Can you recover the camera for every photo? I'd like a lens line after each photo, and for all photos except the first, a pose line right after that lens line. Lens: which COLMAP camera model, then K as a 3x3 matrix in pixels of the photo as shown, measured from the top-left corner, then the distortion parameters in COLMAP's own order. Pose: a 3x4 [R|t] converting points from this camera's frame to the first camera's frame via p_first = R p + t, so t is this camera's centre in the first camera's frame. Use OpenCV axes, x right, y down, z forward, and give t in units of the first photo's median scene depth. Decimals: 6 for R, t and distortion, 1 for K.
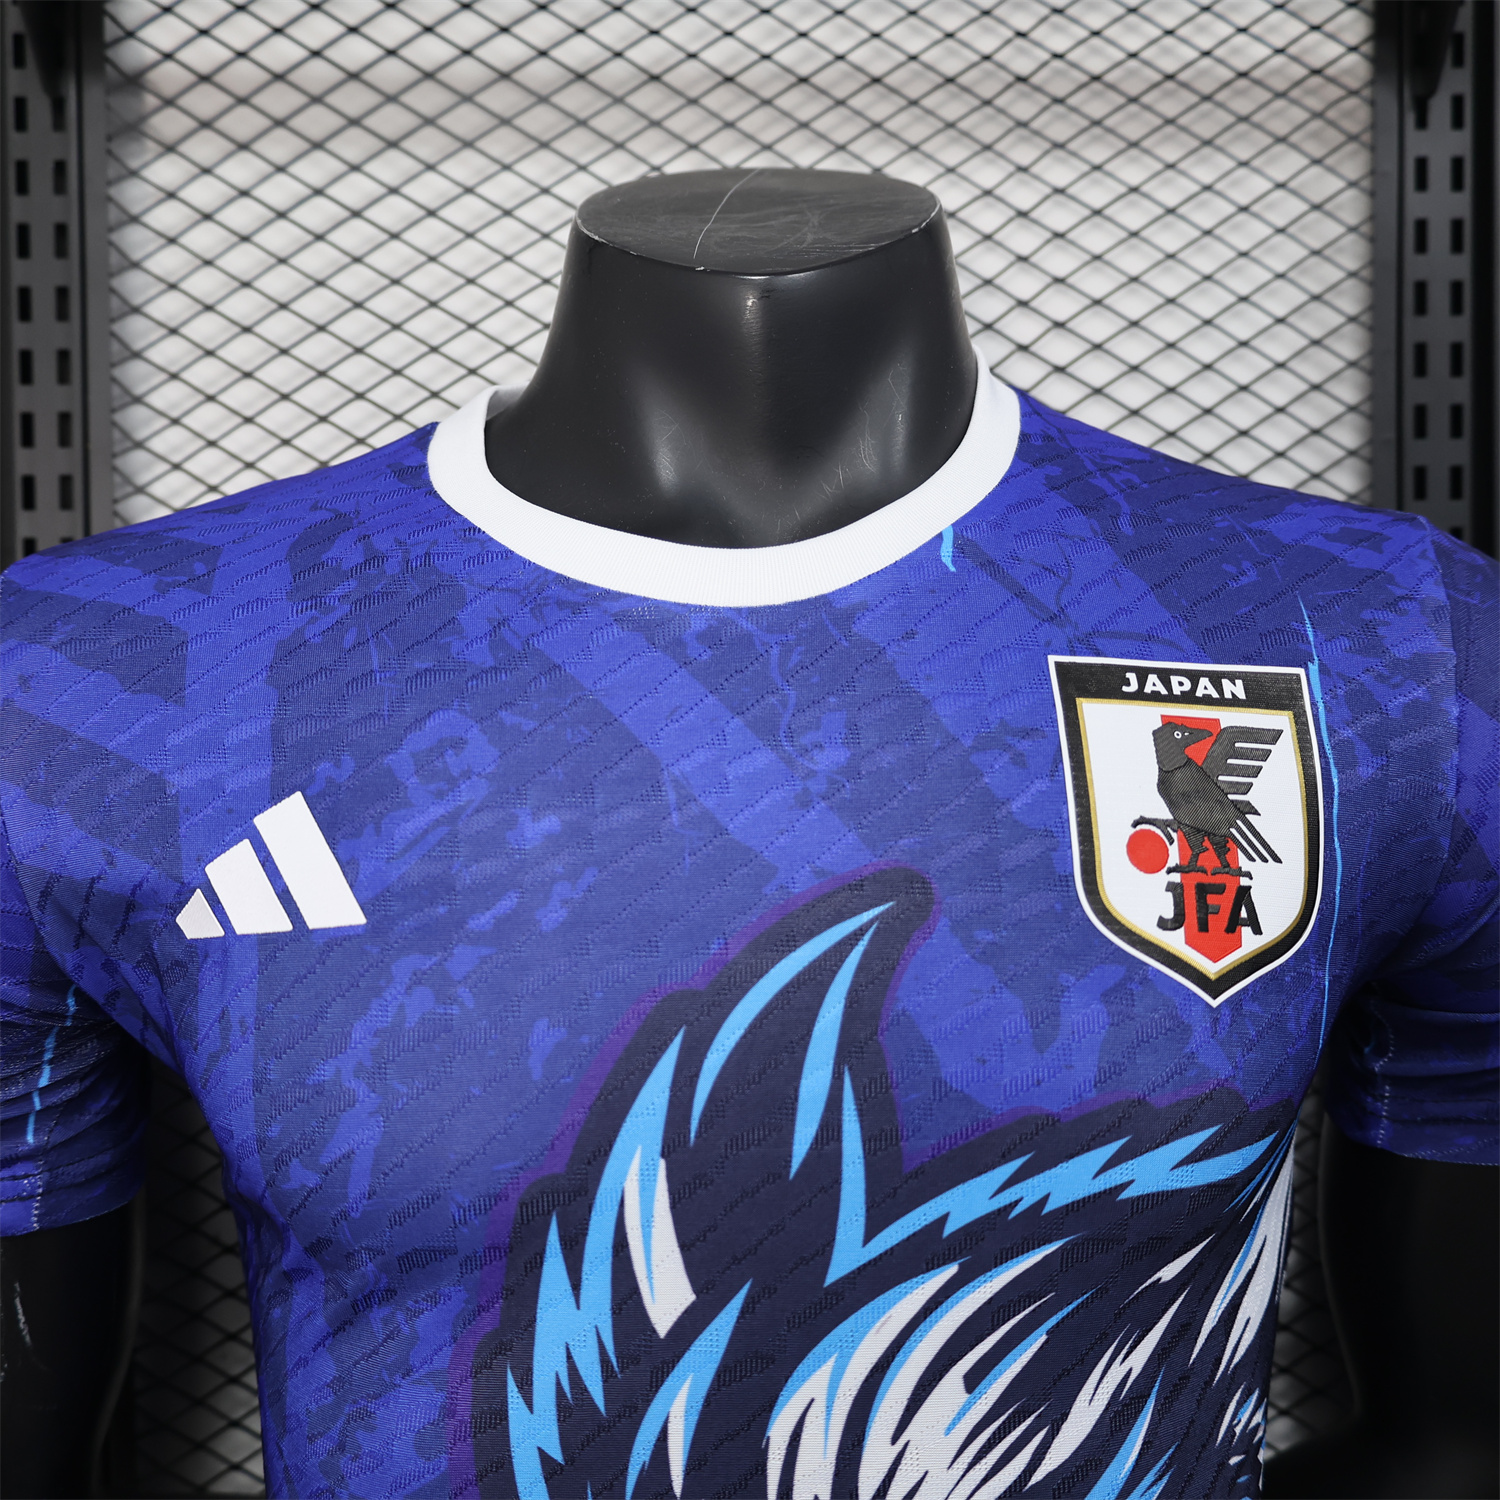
lens RADIAL K [[1753.6, 0, 750.0], [0, 1753.6, 750.0], [0, 0, 1]] dist [0.013582, 0.035587]
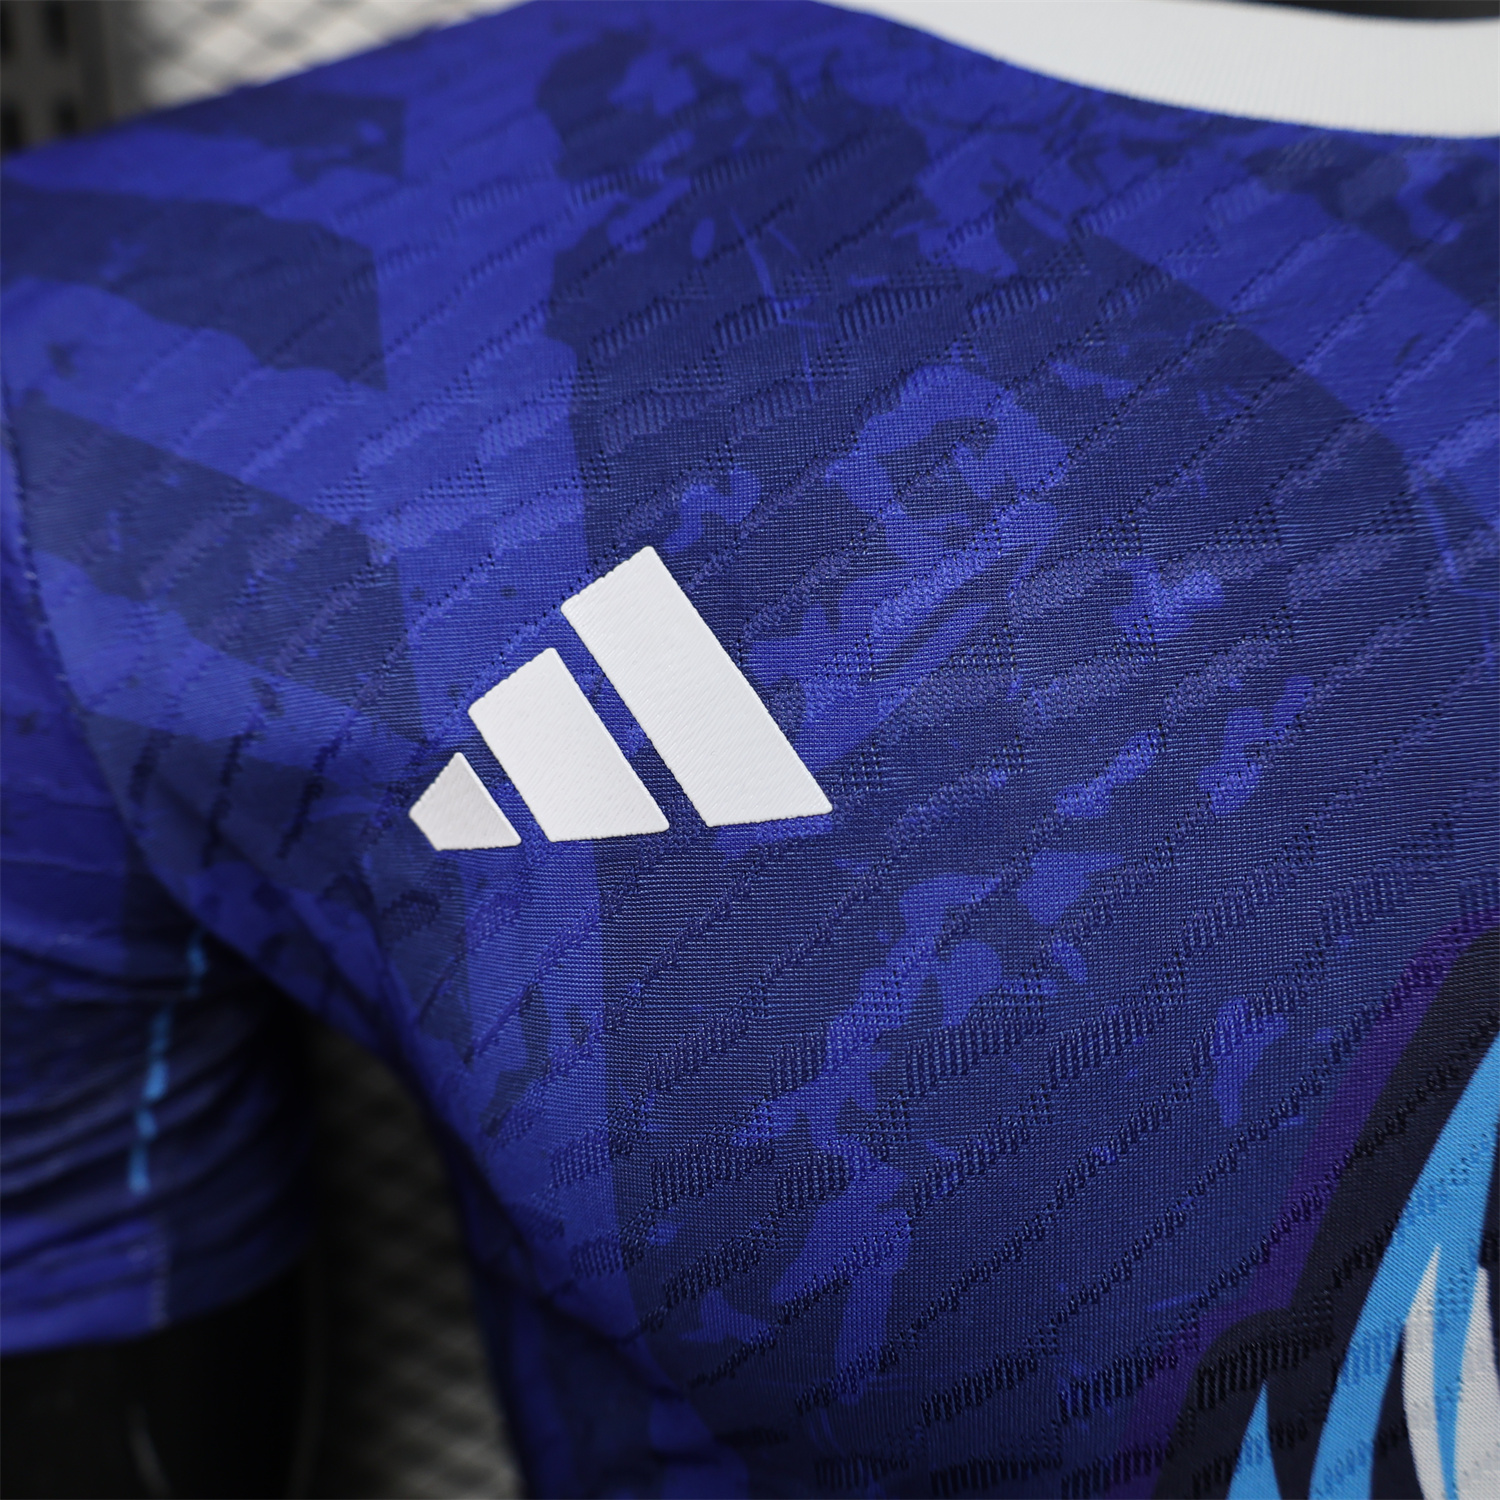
lens RADIAL K [[1682.4, 0, 721.8], [0, 1682.4, 747.2], [0, 0, 1]] dist [0.000425, 0.021924]
pose [[0.998968, -0.044215, 0.010399, -0.240321], [0.042602, 0.991473, 0.123149, 0.021996], [-0.015755, -0.122579, 0.992334, 0.518647]]
